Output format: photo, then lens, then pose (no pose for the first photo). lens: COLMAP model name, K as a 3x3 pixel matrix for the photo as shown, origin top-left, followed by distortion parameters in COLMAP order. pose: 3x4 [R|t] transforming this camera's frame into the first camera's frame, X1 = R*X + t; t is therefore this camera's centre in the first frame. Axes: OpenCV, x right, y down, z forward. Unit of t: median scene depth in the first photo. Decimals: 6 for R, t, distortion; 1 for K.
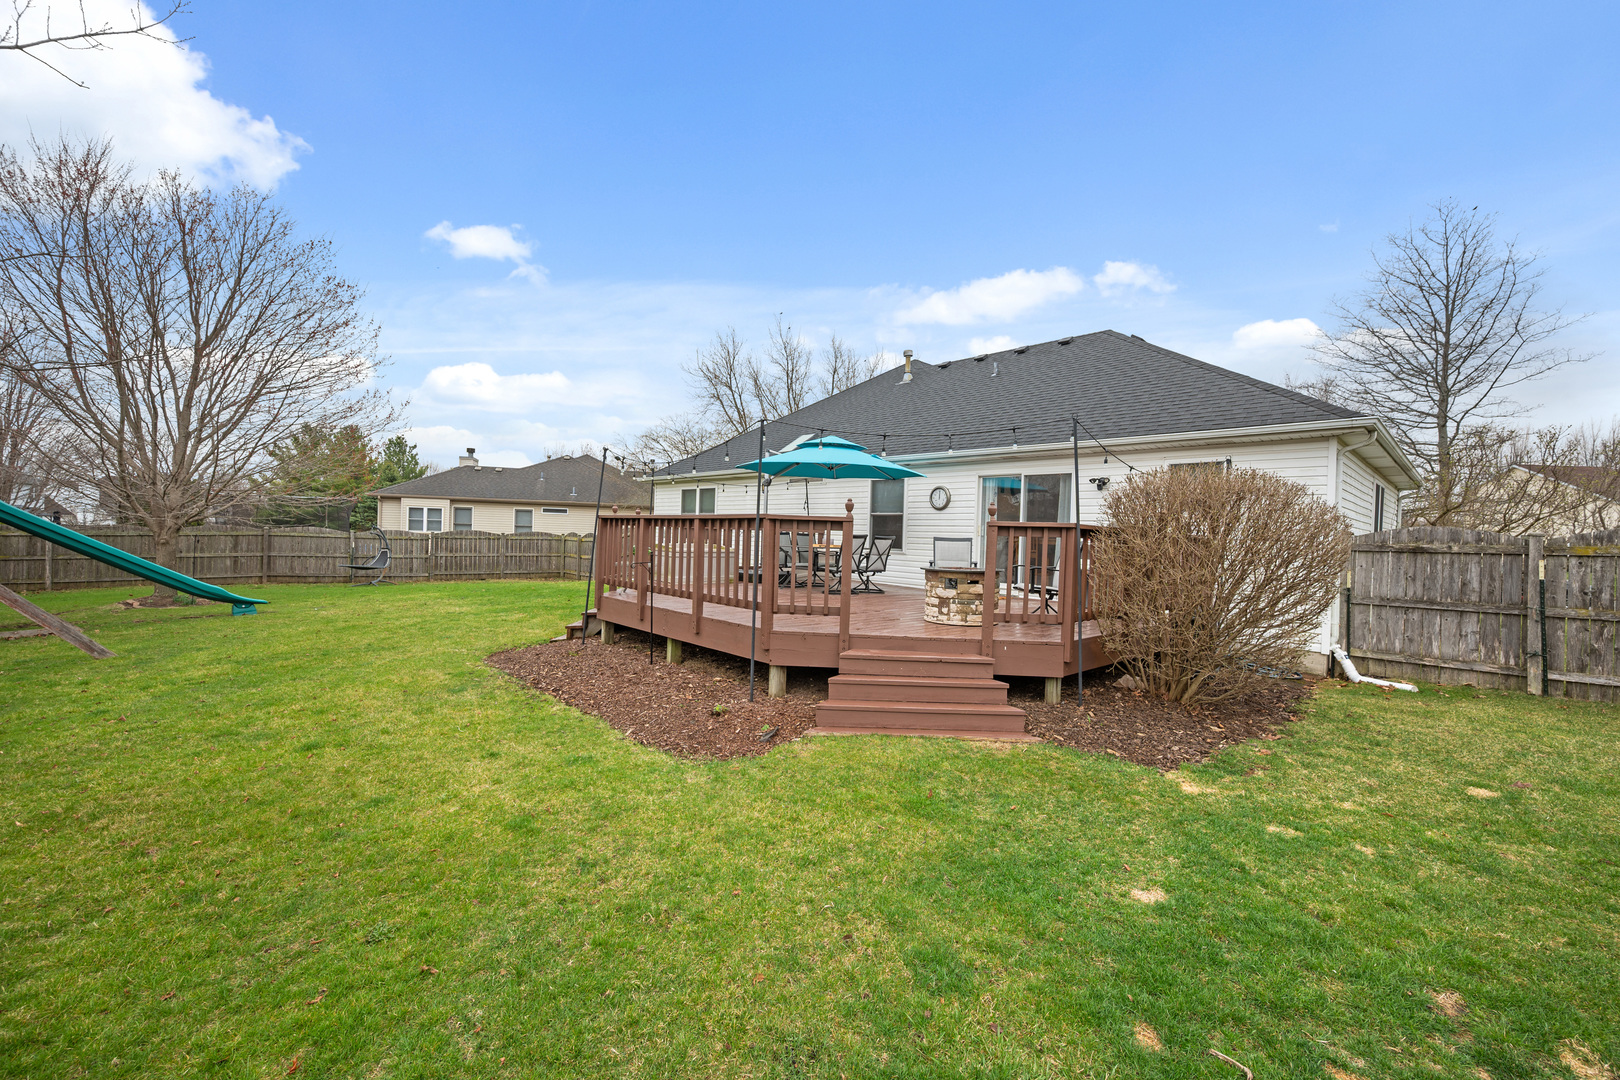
lens RADIAL K [[643.5, 0, 810.0], [0, 643.5, 540.0], [0, 0, 1]] dist [0.001112, 0.000185]
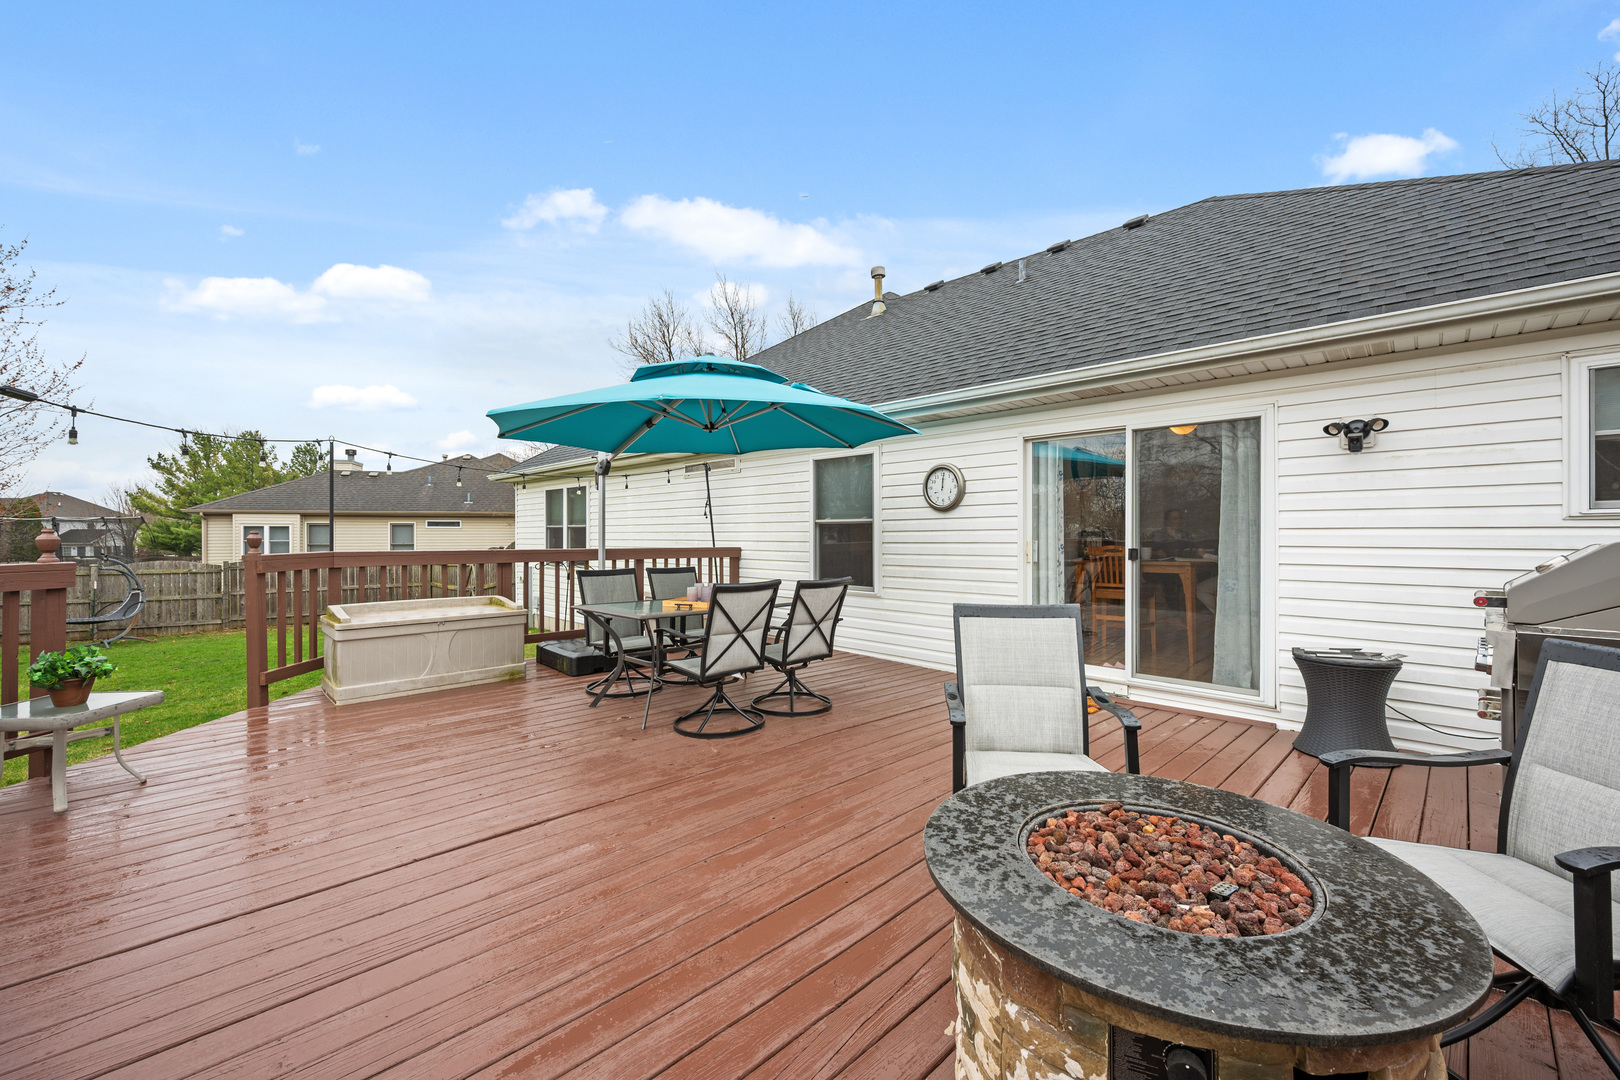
lens RADIAL K [[643.5, 0, 810.0], [0, 643.5, 540.0], [0, 0, 1]] dist [0.001112, 0.000185]
pose [[0.999153, -0.033184, 0.024344, 0.075826], [0.033179, 0.999449, 0.000633, -0.025372], [-0.024352, 0.000175, 0.999703, 0.451855]]
